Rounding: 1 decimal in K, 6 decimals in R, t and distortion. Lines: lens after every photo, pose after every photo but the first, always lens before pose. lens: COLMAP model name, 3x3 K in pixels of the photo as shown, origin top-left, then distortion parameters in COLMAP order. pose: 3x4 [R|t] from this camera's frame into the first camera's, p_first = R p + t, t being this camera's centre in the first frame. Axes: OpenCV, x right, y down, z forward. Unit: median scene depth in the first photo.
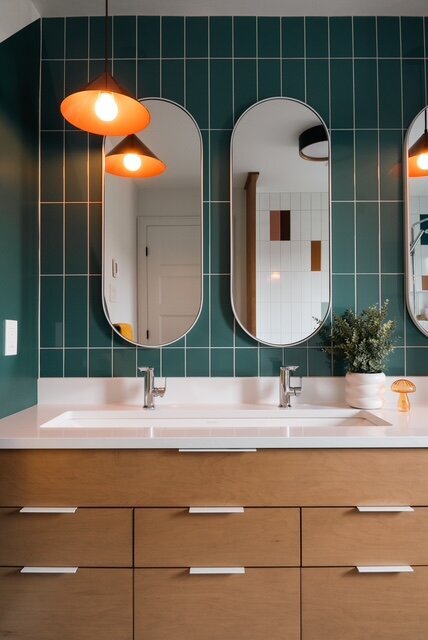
lens RADIAL K [[420.7, 0, 216.2], [0, 420.7, 321.0], [0, 0, 1]] dist [-0.009174, 0.003614]
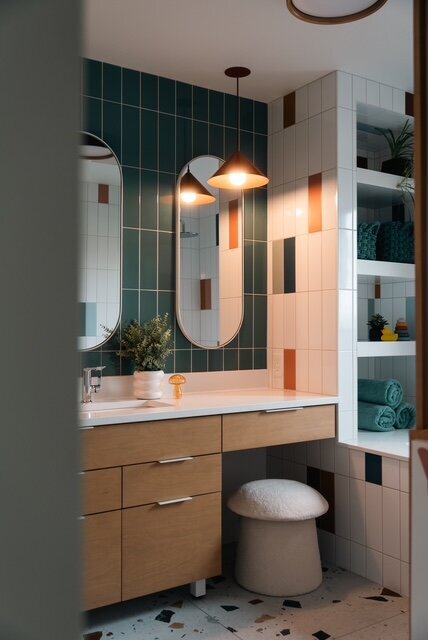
lens RADIAL K [[596.4, 0, 213.8], [0, 596.4, 320.4], [0, 0, 1]] dist [-0.002298, 0.000000]
pose [[0.838115, 0.011243, 0.545378, -0.460860], [-0.015023, 0.999884, 0.002475, -0.034761], [-0.545287, -0.010268, 0.838187, -0.598862]]
